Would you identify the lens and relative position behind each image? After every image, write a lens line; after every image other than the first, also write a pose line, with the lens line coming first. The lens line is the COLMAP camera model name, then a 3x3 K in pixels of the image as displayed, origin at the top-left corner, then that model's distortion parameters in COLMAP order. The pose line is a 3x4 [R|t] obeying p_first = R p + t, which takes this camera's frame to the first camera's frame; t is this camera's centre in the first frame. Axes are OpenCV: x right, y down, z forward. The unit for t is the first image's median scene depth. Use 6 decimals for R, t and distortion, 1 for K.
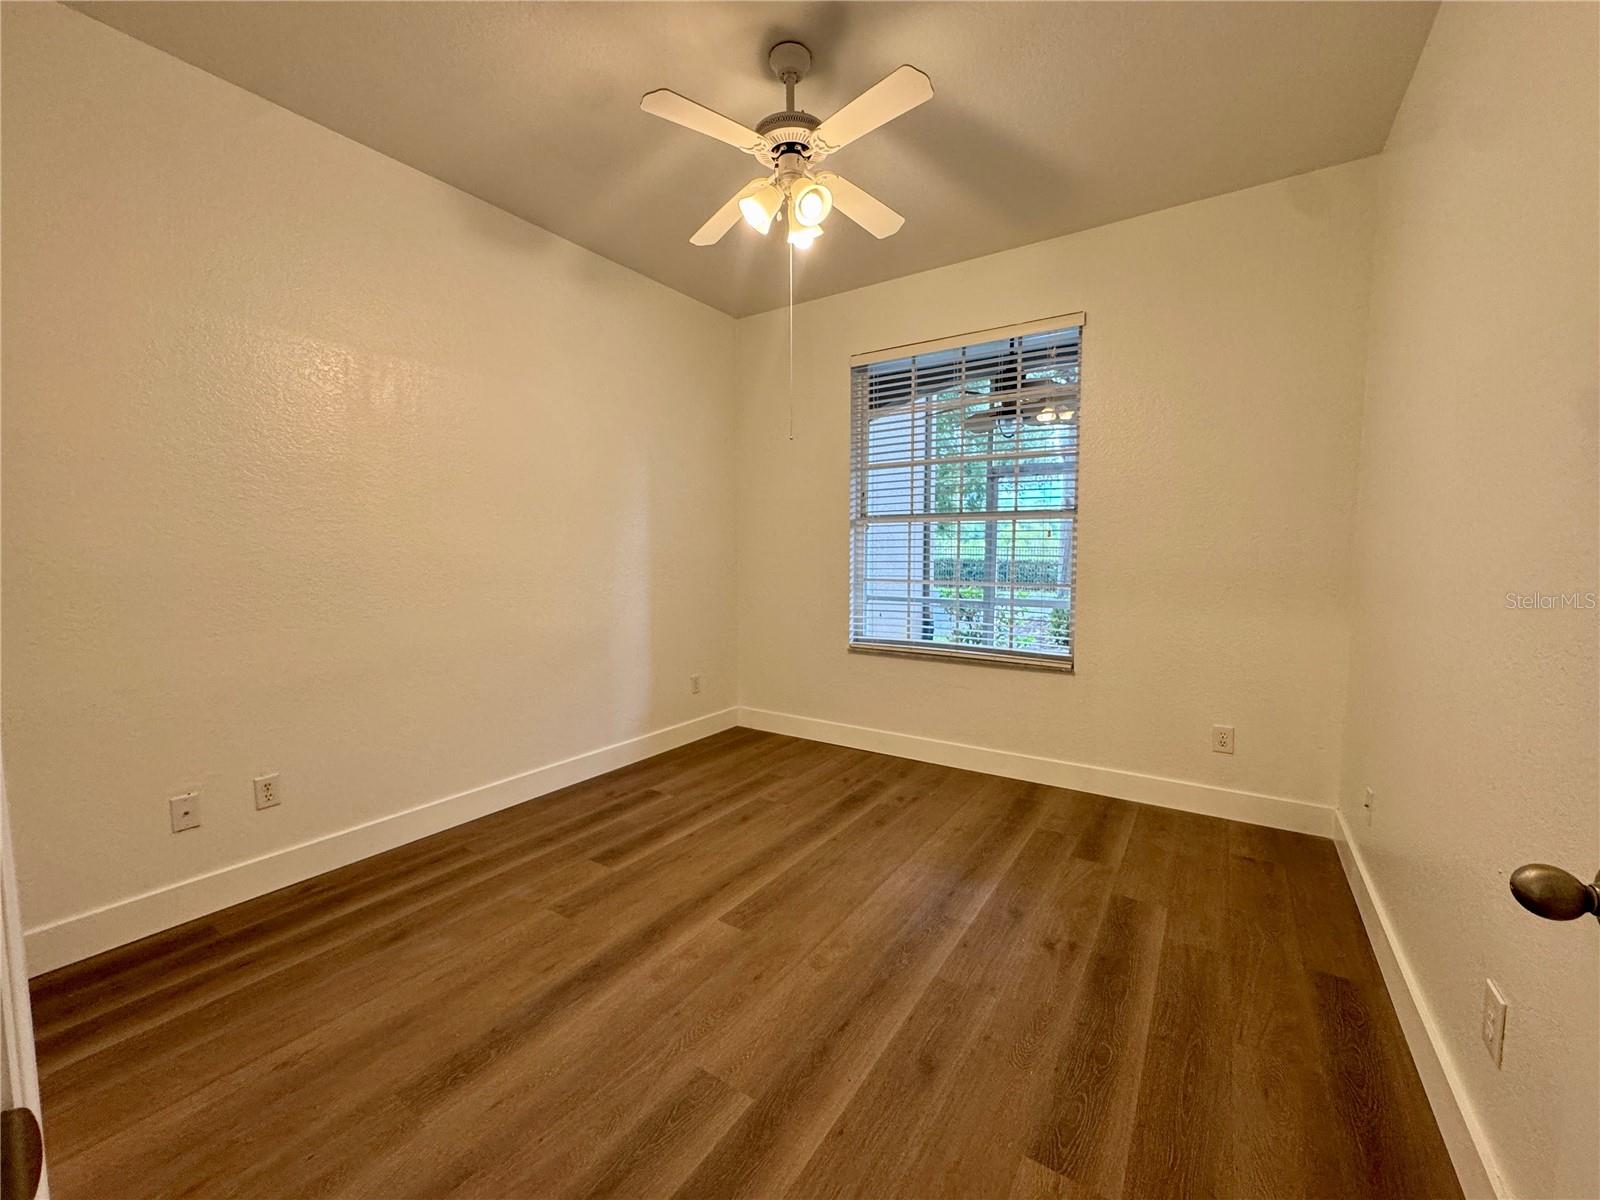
lens RADIAL K [[636.6, 0, 800.0], [0, 636.6, 595.5], [0, 0, 1]] dist [-0.001415, 0.000052]
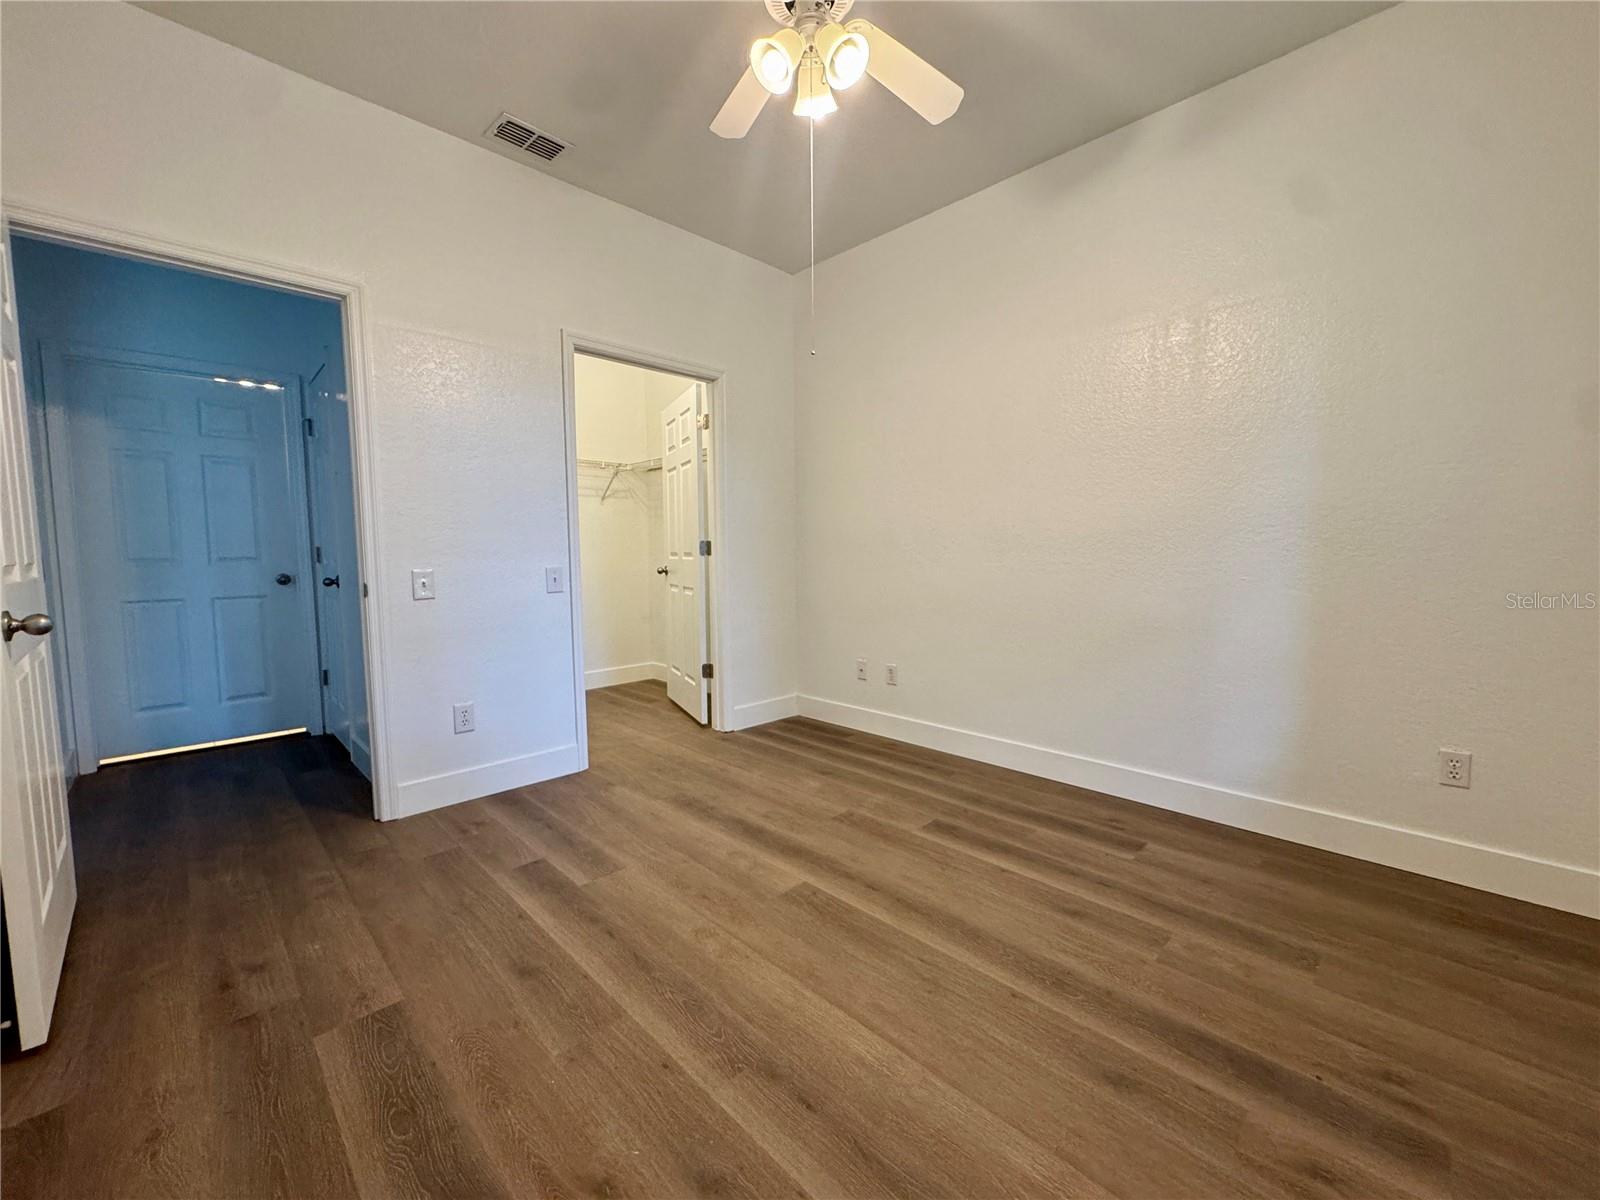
lens RADIAL K [[501.2, 0, 800.7], [0, 501.2, 604.3], [0, 0, 1]] dist [-0.000874, 0.000052]
pose [[-0.082777, 0.108839, -0.990607, 0.636860], [-0.063152, 0.991448, 0.114209, -0.065043], [0.994565, 0.072013, -0.075196, 0.949834]]
